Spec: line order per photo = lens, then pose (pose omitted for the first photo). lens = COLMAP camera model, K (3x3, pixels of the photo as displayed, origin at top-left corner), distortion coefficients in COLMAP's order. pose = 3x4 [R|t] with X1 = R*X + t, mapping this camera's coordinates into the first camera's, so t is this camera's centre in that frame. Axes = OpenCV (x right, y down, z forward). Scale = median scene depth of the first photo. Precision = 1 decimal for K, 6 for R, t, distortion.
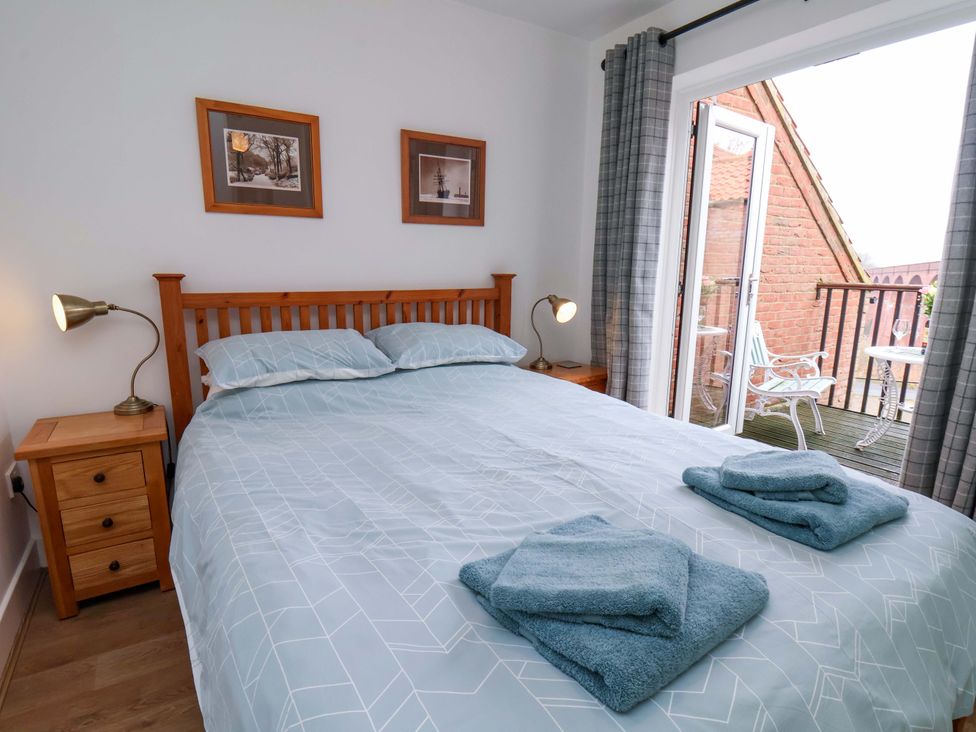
lens RADIAL K [[511.3, 0, 484.8], [0, 511.3, 371.4], [0, 0, 1]] dist [0.000113, -0.013082]
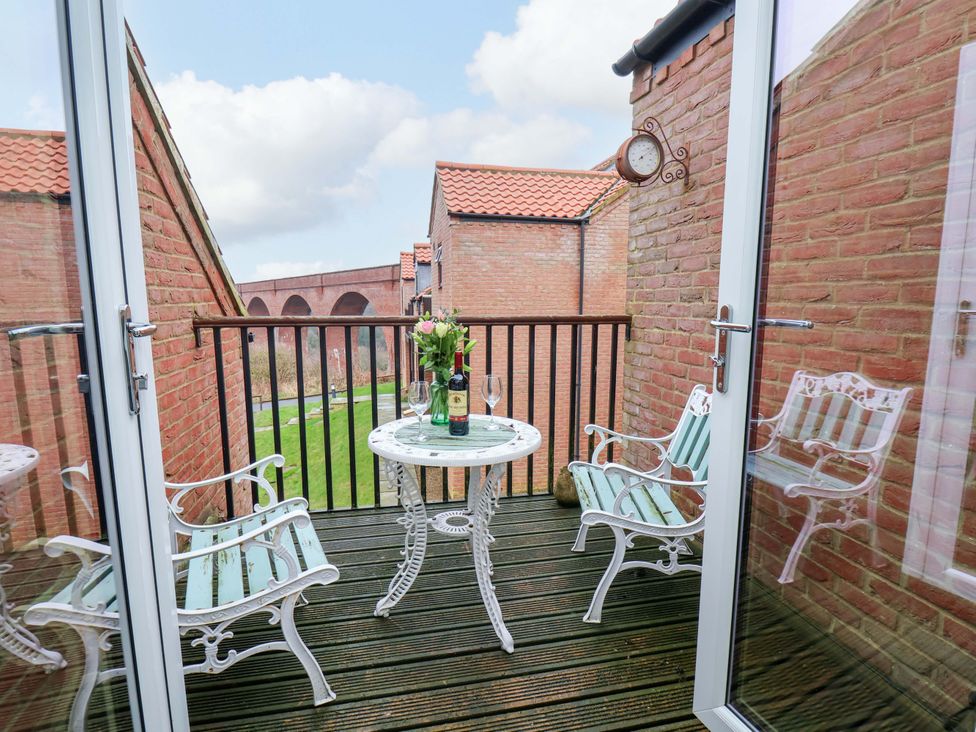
lens RADIAL K [[511.3, 0, 488.4], [0, 511.3, 373.3], [0, 0, 1]] dist [0.000113, -0.013082]
pose [[0.335111, -0.142371, 0.931360, 0.412836], [0.185928, 0.979071, 0.082766, -0.184207], [-0.923651, 0.145431, 0.354568, 0.927743]]
